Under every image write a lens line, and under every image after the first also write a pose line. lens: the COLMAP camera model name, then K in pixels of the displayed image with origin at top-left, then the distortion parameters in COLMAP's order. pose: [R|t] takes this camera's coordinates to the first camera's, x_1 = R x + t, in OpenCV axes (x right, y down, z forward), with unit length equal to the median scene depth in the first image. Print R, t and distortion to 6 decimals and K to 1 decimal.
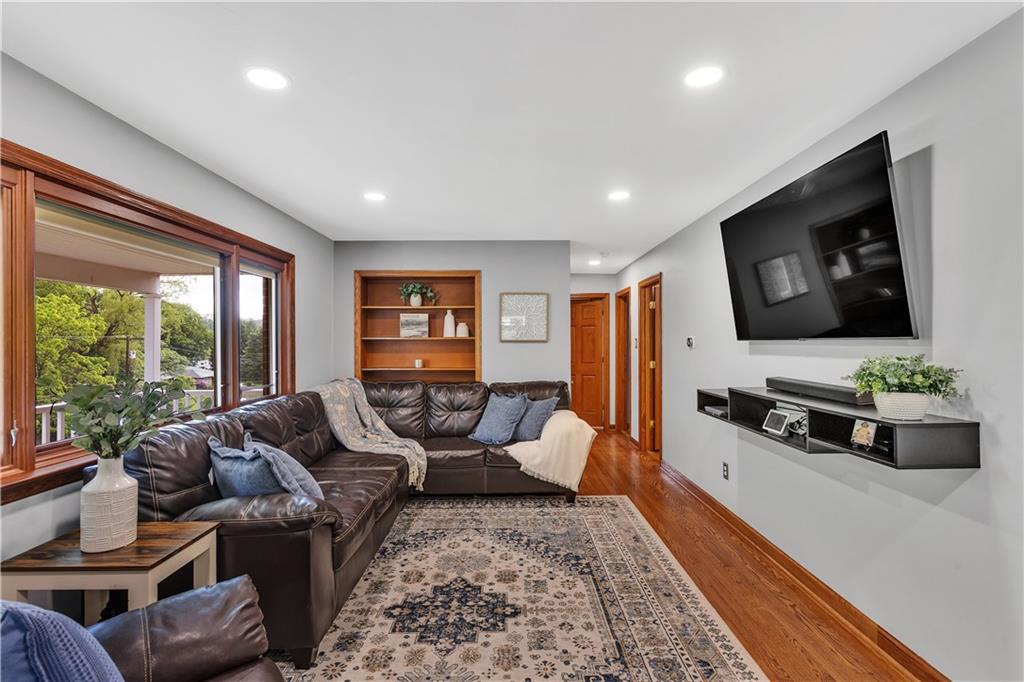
lens RADIAL K [[480.9, 0, 505.9], [0, 480.9, 343.1], [0, 0, 1]] dist [0.001756, 0.002682]
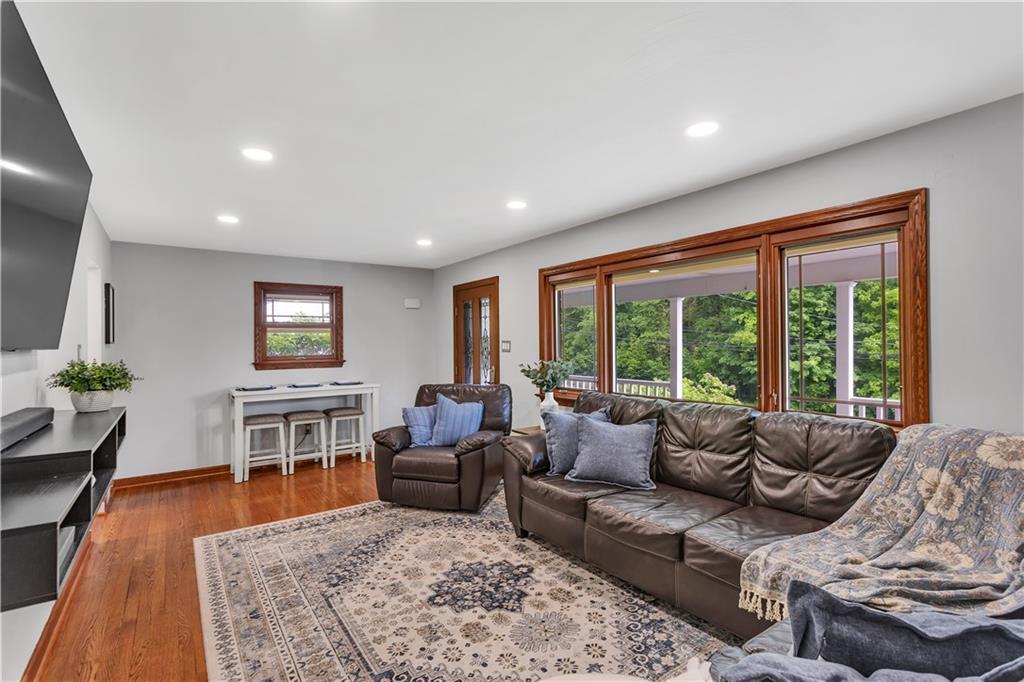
lens RADIAL K [[480.9, 0, 510.2], [0, 480.9, 339.9], [0, 0, 1]] dist [0.001756, 0.002682]
pose [[-0.813562, 0.009784, -0.581396, 0.348602], [0.013972, 0.999899, -0.002725, -0.006246], [0.581311, -0.010340, -0.813616, 1.400233]]
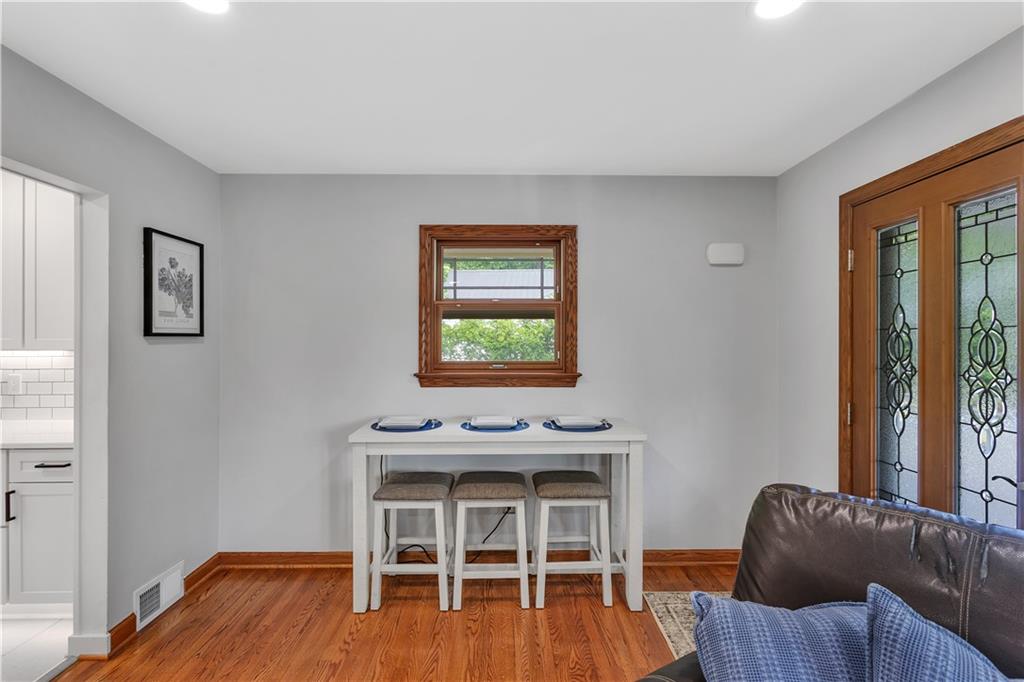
lens RADIAL K [[480.9, 0, 506.4], [0, 480.9, 339.1], [0, 0, 1]] dist [0.001756, 0.002682]
pose [[-0.999951, 0.005485, -0.008190, -0.034342], [0.005459, 0.999980, 0.003226, -0.010782], [0.008207, 0.003181, -0.999961, 0.504351]]
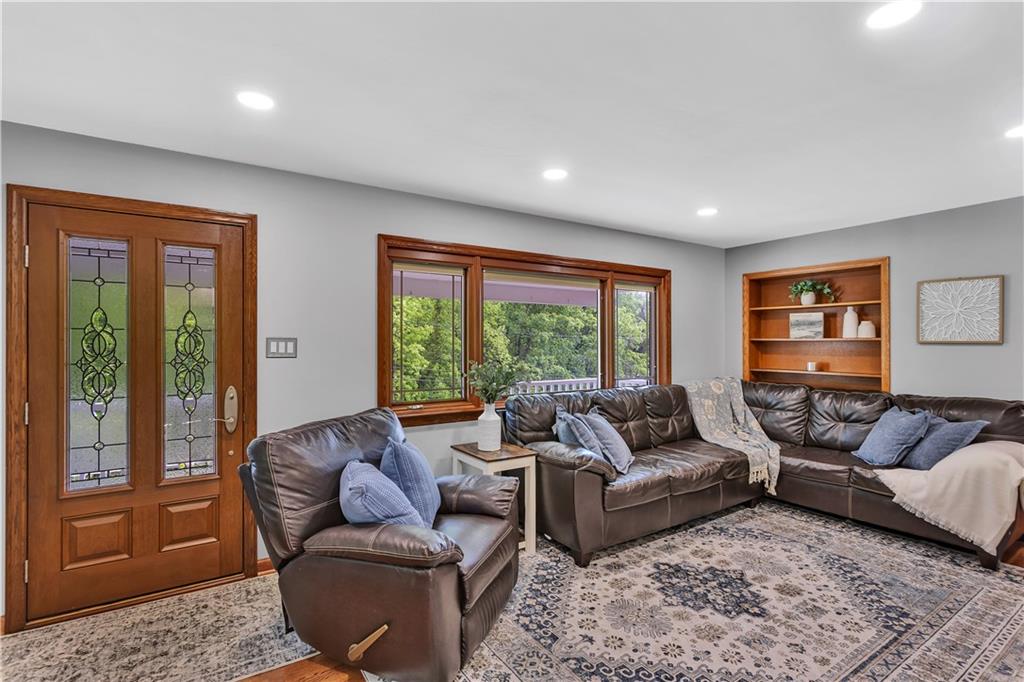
lens RADIAL K [[480.9, 0, 514.4], [0, 480.9, 345.8], [0, 0, 1]] dist [0.001756, 0.002682]
pose [[0.554109, 0.008879, -0.832396, 0.403135], [-0.004694, 0.999961, 0.007542, -0.002538], [0.832431, -0.000272, 0.554129, 0.015216]]
